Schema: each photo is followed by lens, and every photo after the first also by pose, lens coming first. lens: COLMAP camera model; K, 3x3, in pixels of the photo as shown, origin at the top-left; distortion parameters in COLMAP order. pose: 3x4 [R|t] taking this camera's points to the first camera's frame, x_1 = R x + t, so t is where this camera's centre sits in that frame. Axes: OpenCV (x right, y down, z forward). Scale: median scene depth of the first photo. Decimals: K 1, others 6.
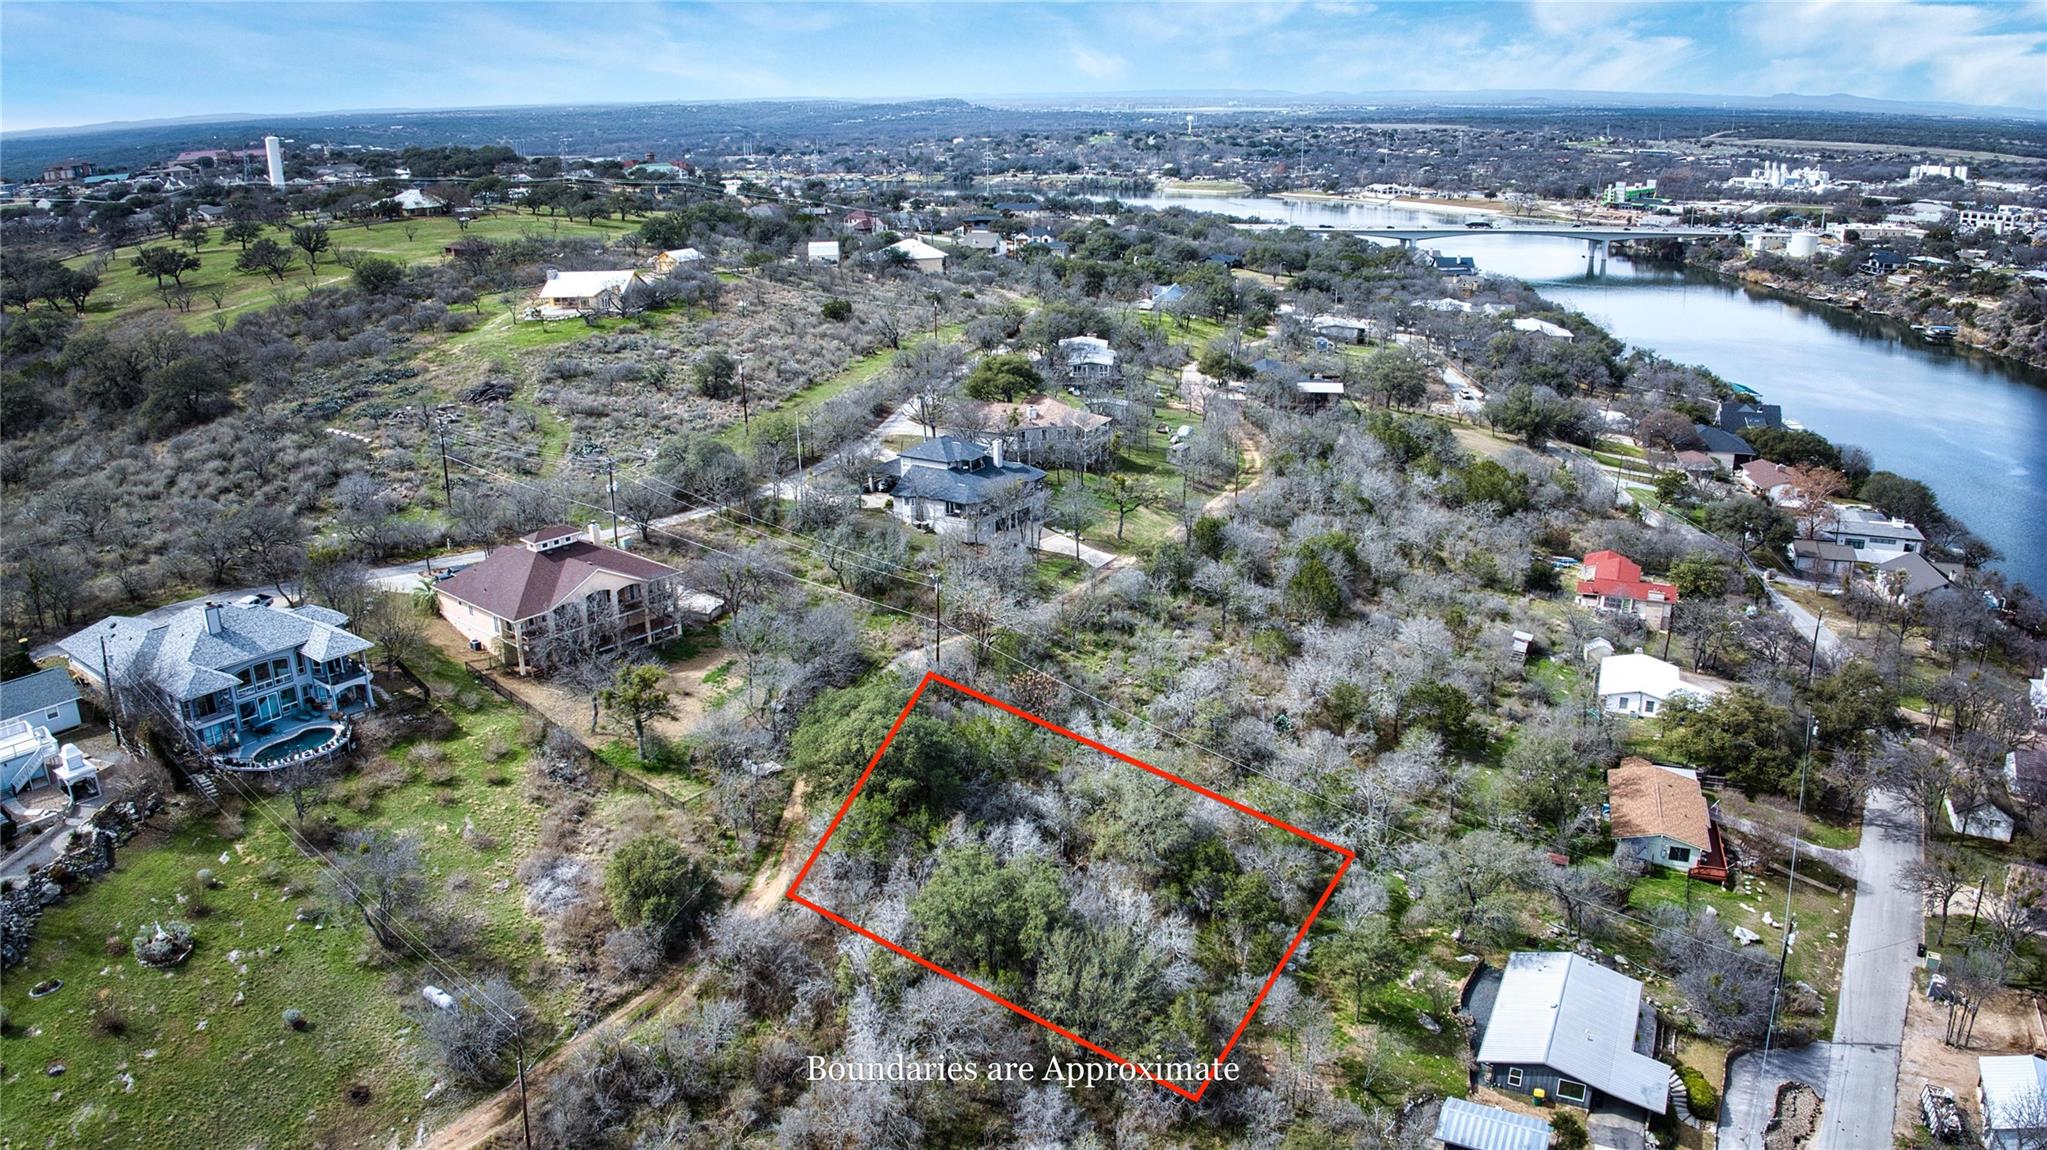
lens RADIAL K [[1436.6, 0, 1023.5], [0, 1436.6, 575.0], [0, 0, 1]] dist [-0.105196, -0.012492]
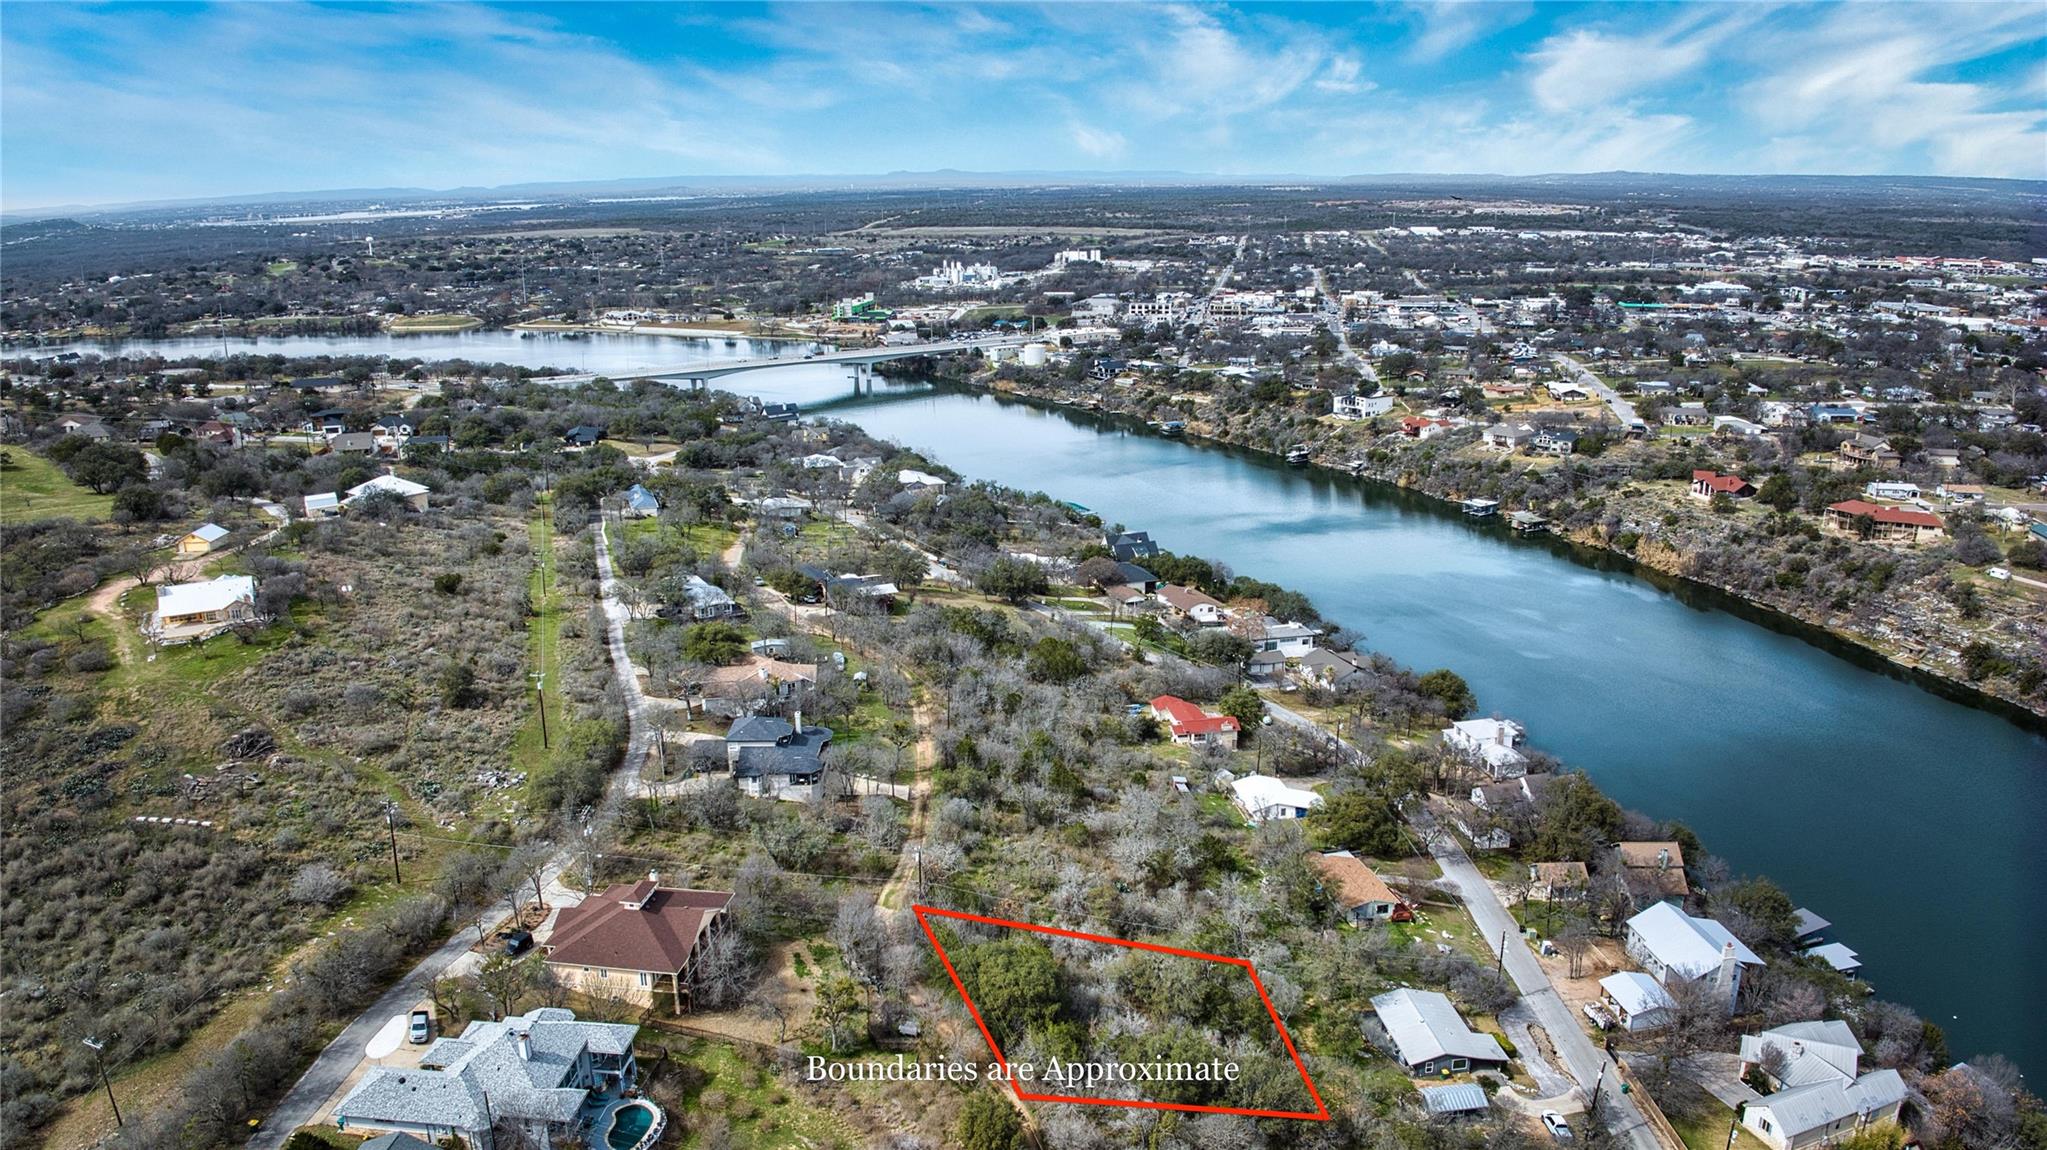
lens RADIAL K [[1436.6, 0, 1023.5], [0, 1436.6, 575.0], [0, 0, 1]] dist [-0.105196, -0.012492]
pose [[0.841056, -0.141591, 0.522089, -0.363039], [0.172008, 0.985045, -0.009950, -0.125416], [-0.512873, 0.098173, 0.852833, -0.113451]]
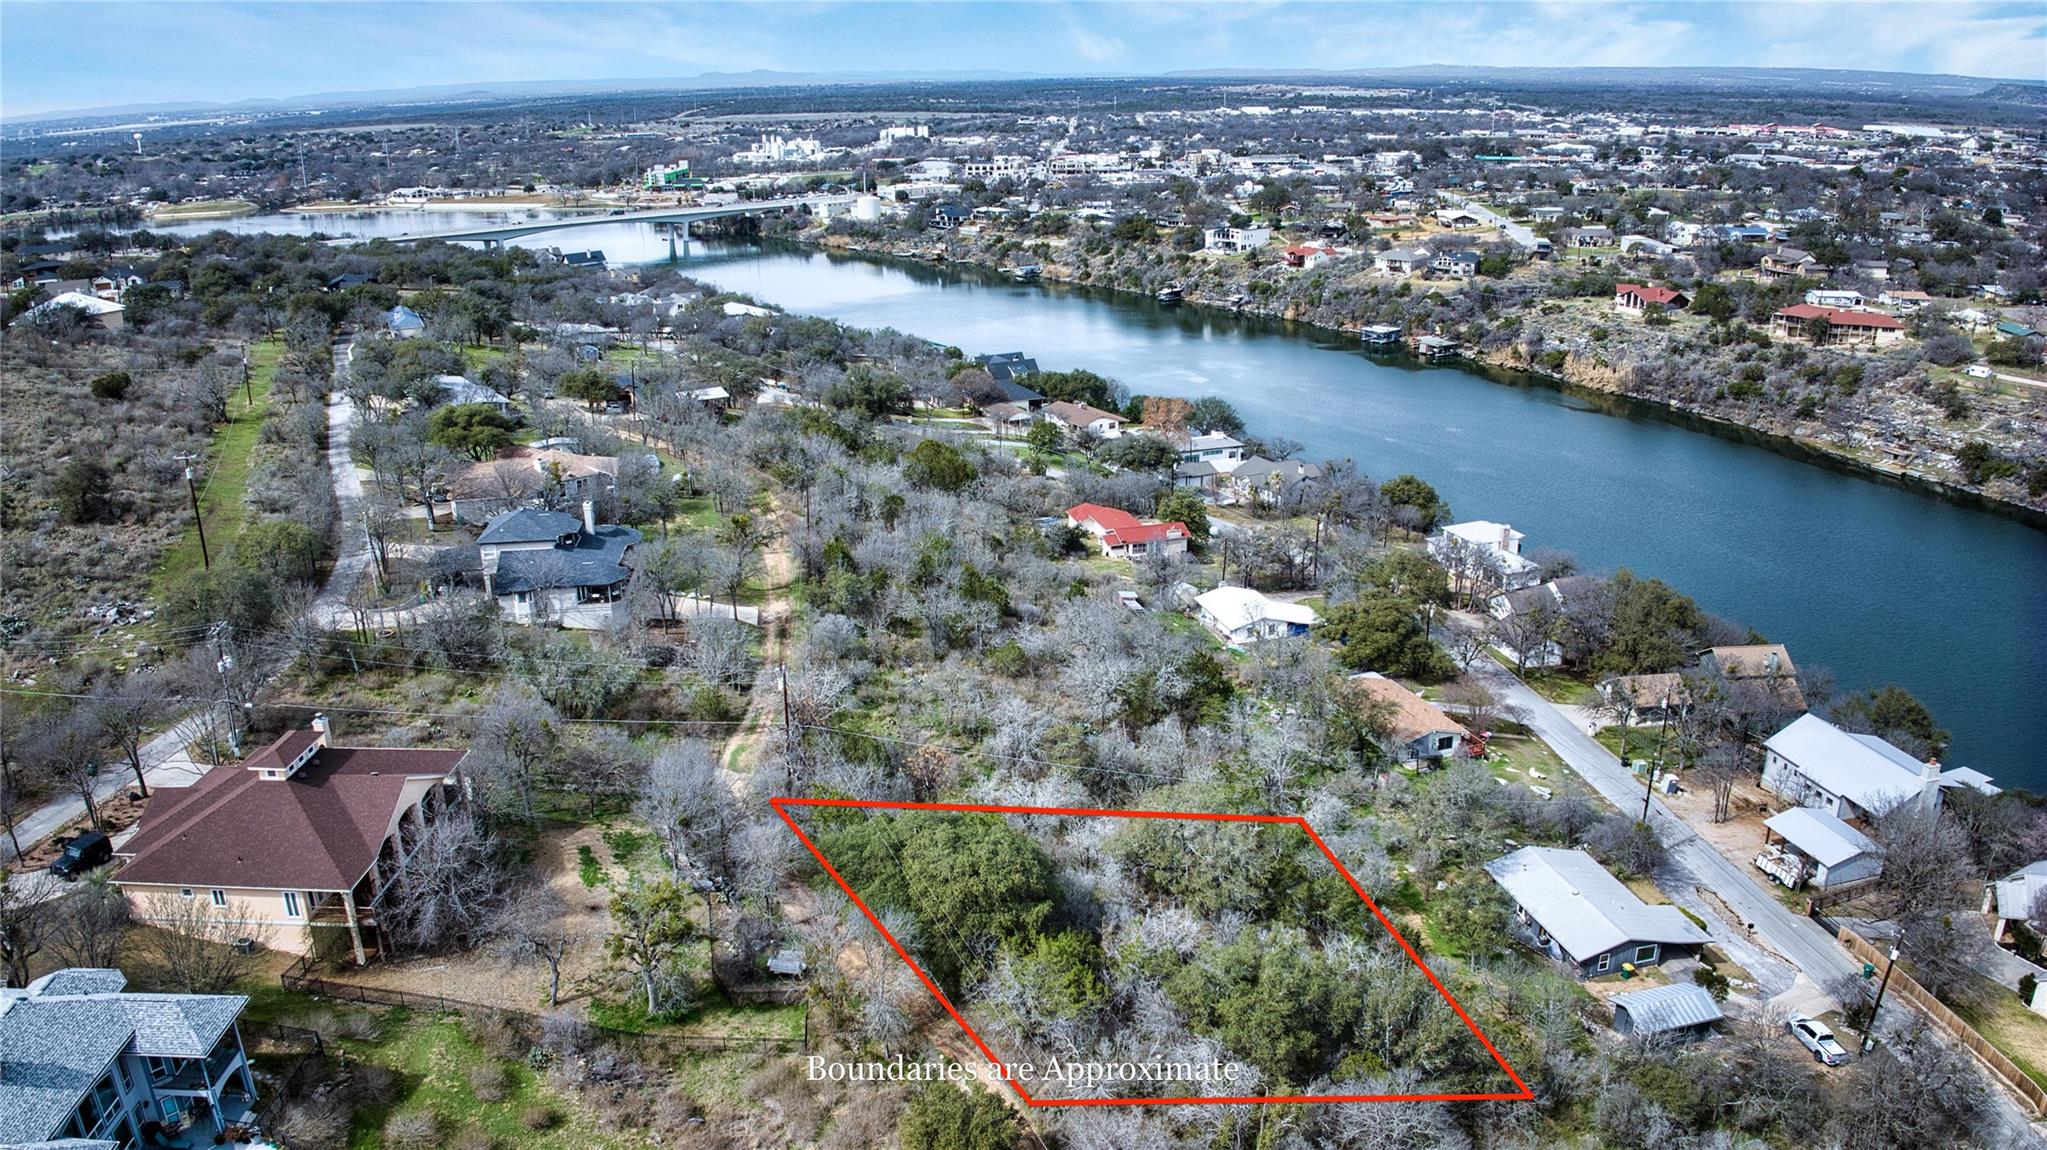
lens RADIAL K [[1436.6, 0, 1023.5], [0, 1436.6, 575.0], [0, 0, 1]] dist [-0.105196, -0.012492]
pose [[0.769104, -0.208436, 0.604180, -0.249993], [0.205440, 0.975783, 0.075116, -0.048683], [-0.605205, 0.066351, 0.793300, 0.155106]]
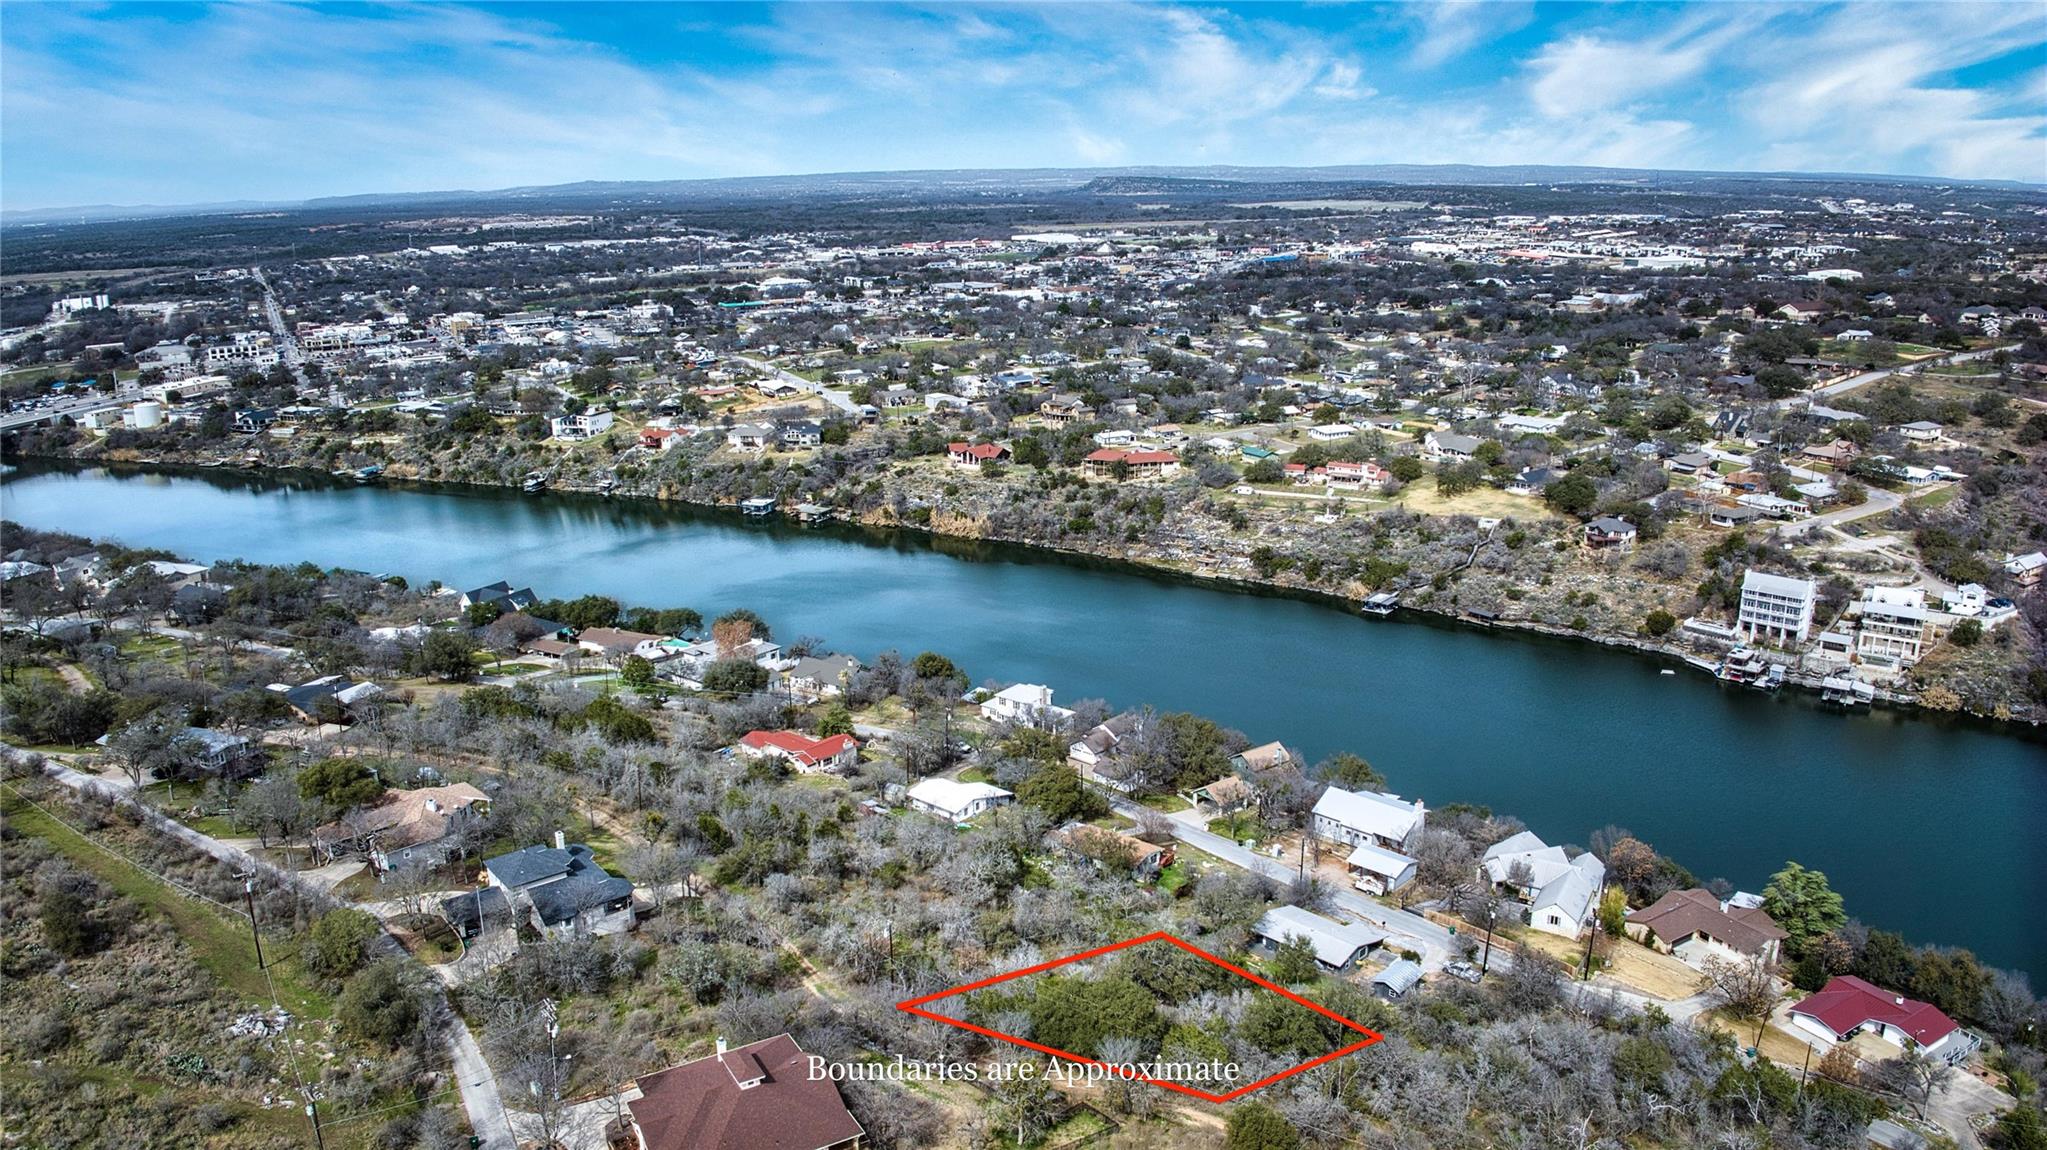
lens RADIAL K [[1436.6, 0, 1023.5], [0, 1436.6, 575.0], [0, 0, 1]] dist [-0.105196, -0.012492]
pose [[0.308617, -0.244426, 0.919245, -0.599755], [0.308935, 0.939784, 0.146169, -0.235213], [-0.899619, 0.238877, 0.365545, 0.228479]]
